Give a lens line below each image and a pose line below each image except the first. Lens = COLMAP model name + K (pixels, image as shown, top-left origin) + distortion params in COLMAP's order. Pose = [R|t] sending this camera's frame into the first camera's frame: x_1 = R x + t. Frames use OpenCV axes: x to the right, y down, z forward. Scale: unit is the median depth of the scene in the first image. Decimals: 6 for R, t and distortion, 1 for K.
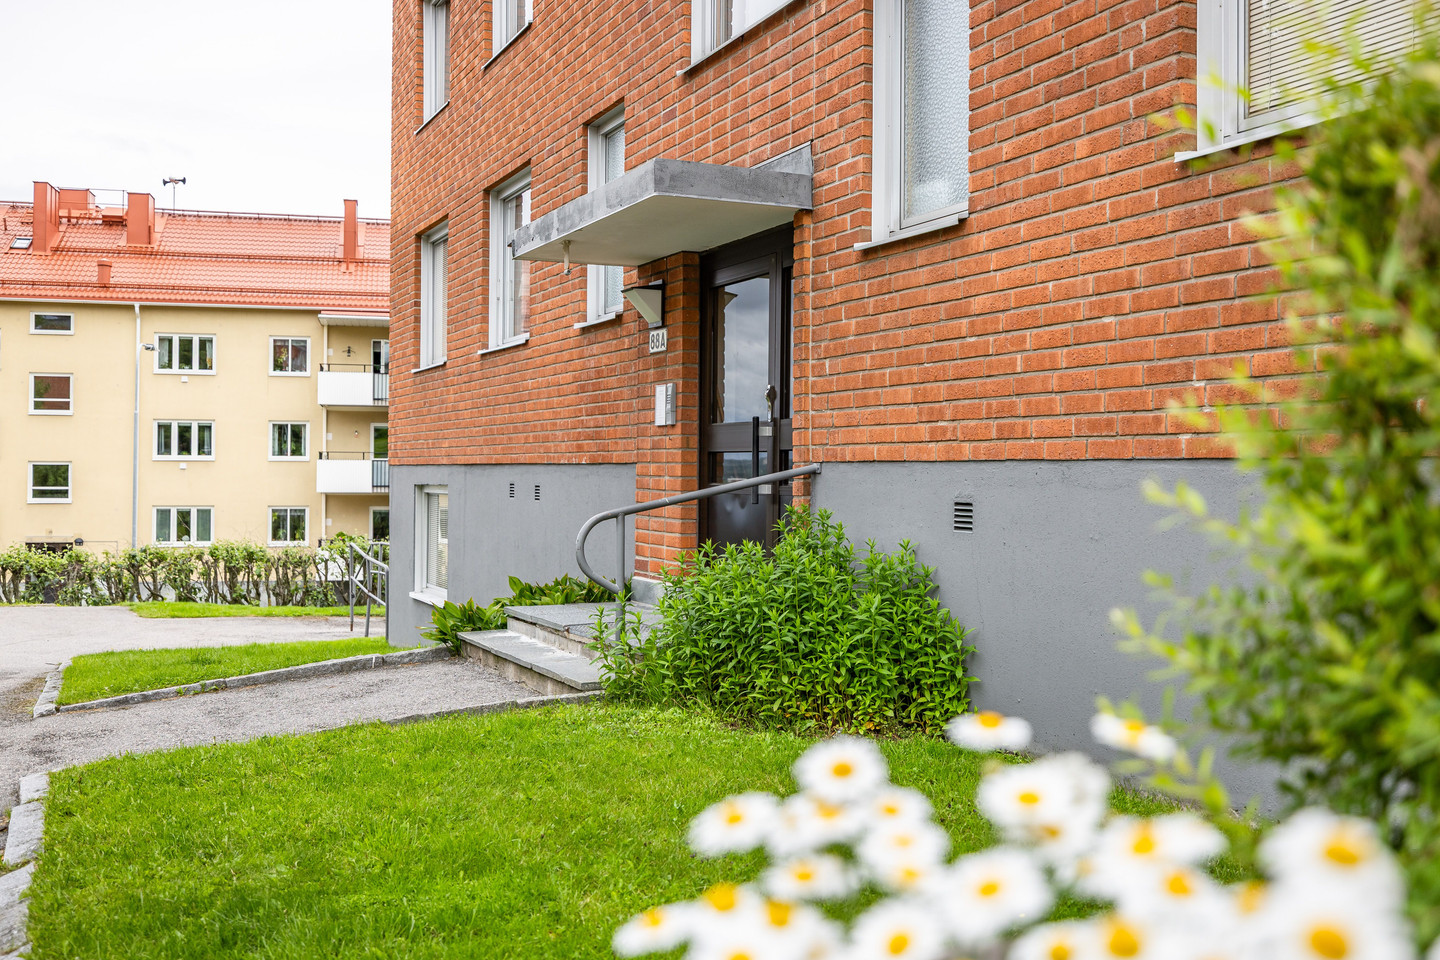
lens RADIAL K [[1464.5, 0, 719.9], [0, 1464.5, 477.0], [0, 0, 1]] dist [-0.014657, 0.000000]
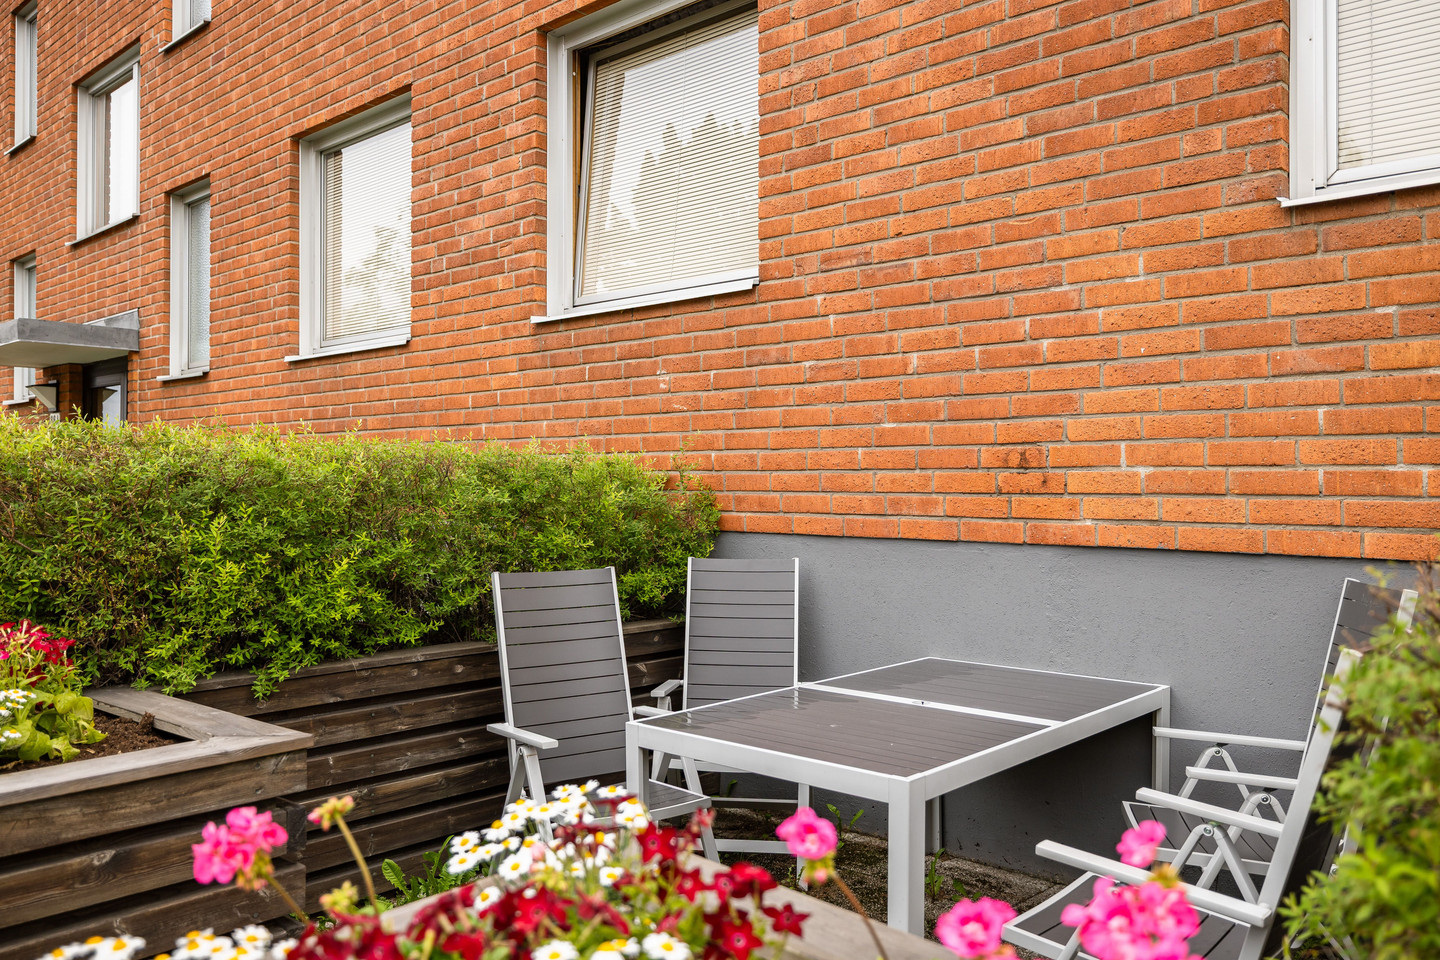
lens RADIAL K [[1090.7, 0, 719.4], [0, 1090.7, 483.1], [0, 0, 1]] dist [-0.002307, -0.000082]
pose [[0.912610, -0.000704, 0.408831, 0.140683], [0.003869, 0.999969, -0.006914, -0.022367], [-0.408813, 0.007892, 0.912584, -0.331048]]
